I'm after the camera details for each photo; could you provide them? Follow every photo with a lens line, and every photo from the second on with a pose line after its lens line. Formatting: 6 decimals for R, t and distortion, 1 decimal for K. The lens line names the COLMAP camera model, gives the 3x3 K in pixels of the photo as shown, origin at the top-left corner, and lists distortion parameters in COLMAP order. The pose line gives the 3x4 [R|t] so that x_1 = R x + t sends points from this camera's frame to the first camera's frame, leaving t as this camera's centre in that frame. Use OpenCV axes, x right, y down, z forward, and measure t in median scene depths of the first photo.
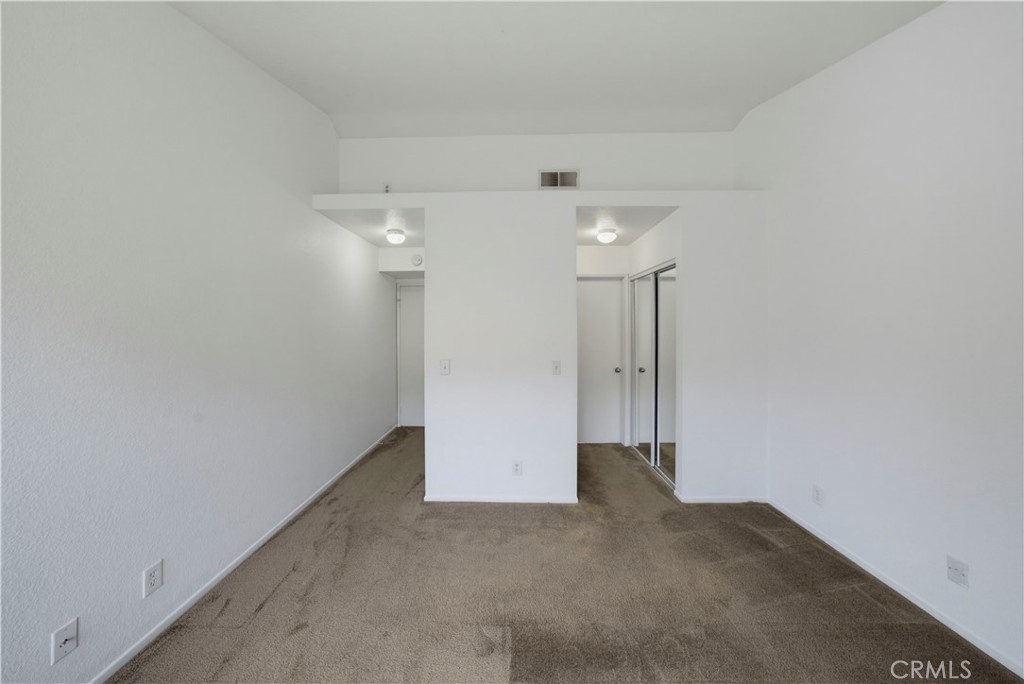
lens RADIAL K [[337.5, 0, 507.1], [0, 337.5, 329.2], [0, 0, 1]] dist [-0.021103, 0.008636]
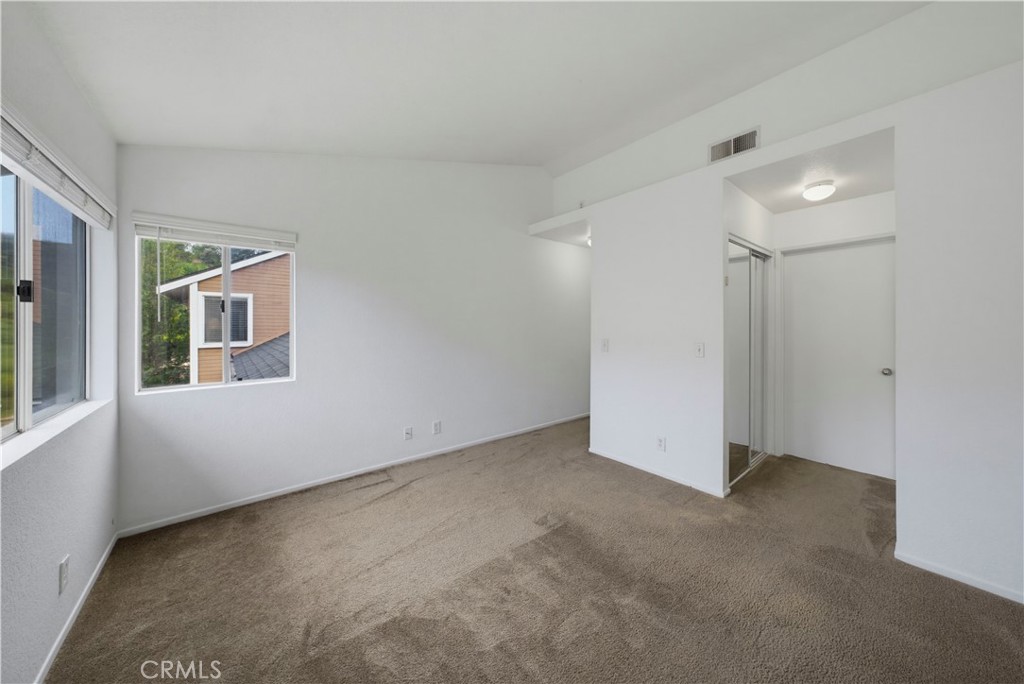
lens RADIAL K [[342.2, 0, 514.1], [0, 342.2, 322.1], [0, 0, 1]] dist [0.000750, 0.000147]
pose [[0.662469, -0.001580, -0.749088, 0.523643], [-0.003796, 0.999978, -0.005467, 0.039212], [0.749080, 0.006465, 0.662448, -0.056518]]
